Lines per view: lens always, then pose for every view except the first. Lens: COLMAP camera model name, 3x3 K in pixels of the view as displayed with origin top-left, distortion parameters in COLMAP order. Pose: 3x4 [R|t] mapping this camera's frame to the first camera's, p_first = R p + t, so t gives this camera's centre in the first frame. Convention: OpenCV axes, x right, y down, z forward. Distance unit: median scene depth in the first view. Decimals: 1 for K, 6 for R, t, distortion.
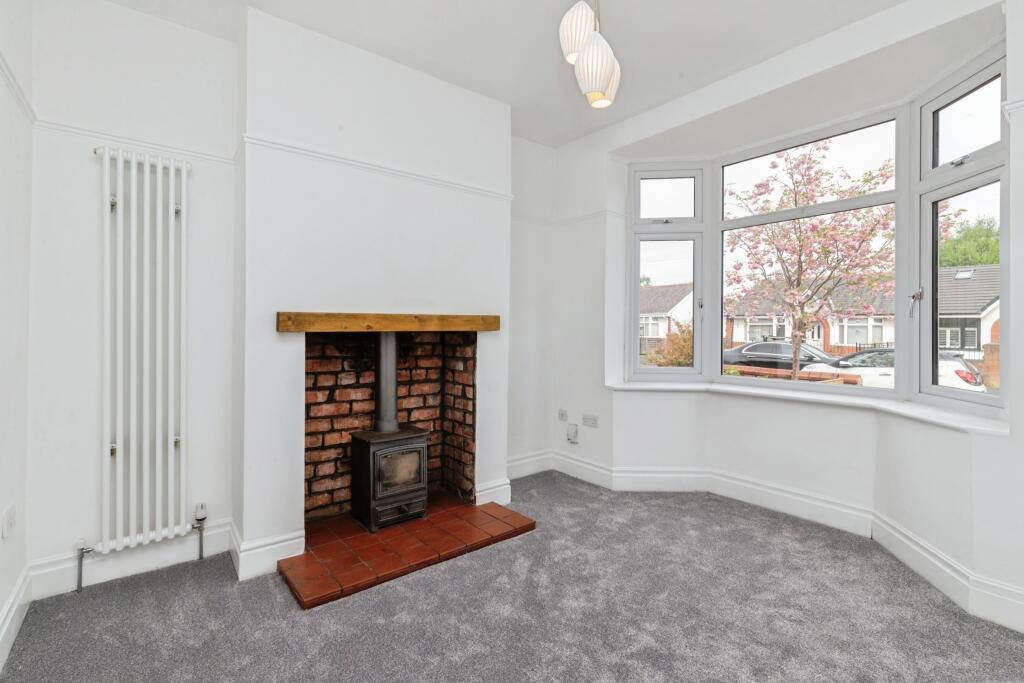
lens RADIAL K [[467.8, 0, 507.9], [0, 467.8, 324.6], [0, 0, 1]] dist [0.009707, -0.000259]
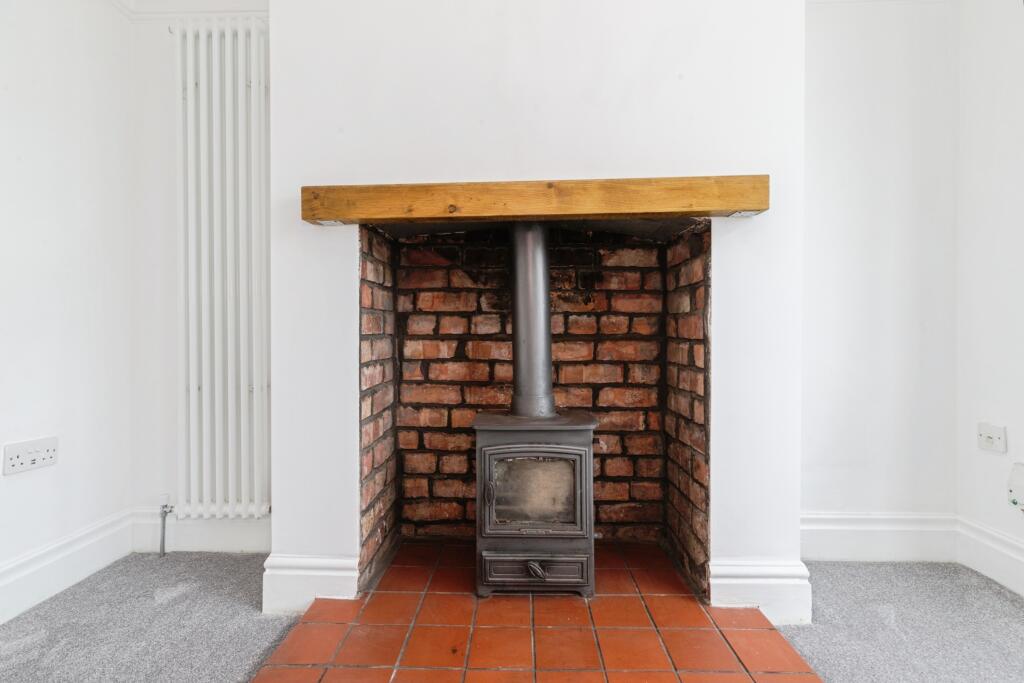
lens RADIAL K [[467.8, 0, 508.6], [0, 467.8, 332.0], [0, 0, 1]] dist [0.009707, -0.000259]
pose [[0.767903, -0.006506, -0.640533, 0.075167], [0.011324, 0.999930, 0.003420, 0.122807], [0.640466, -0.009880, 0.767923, 0.541845]]
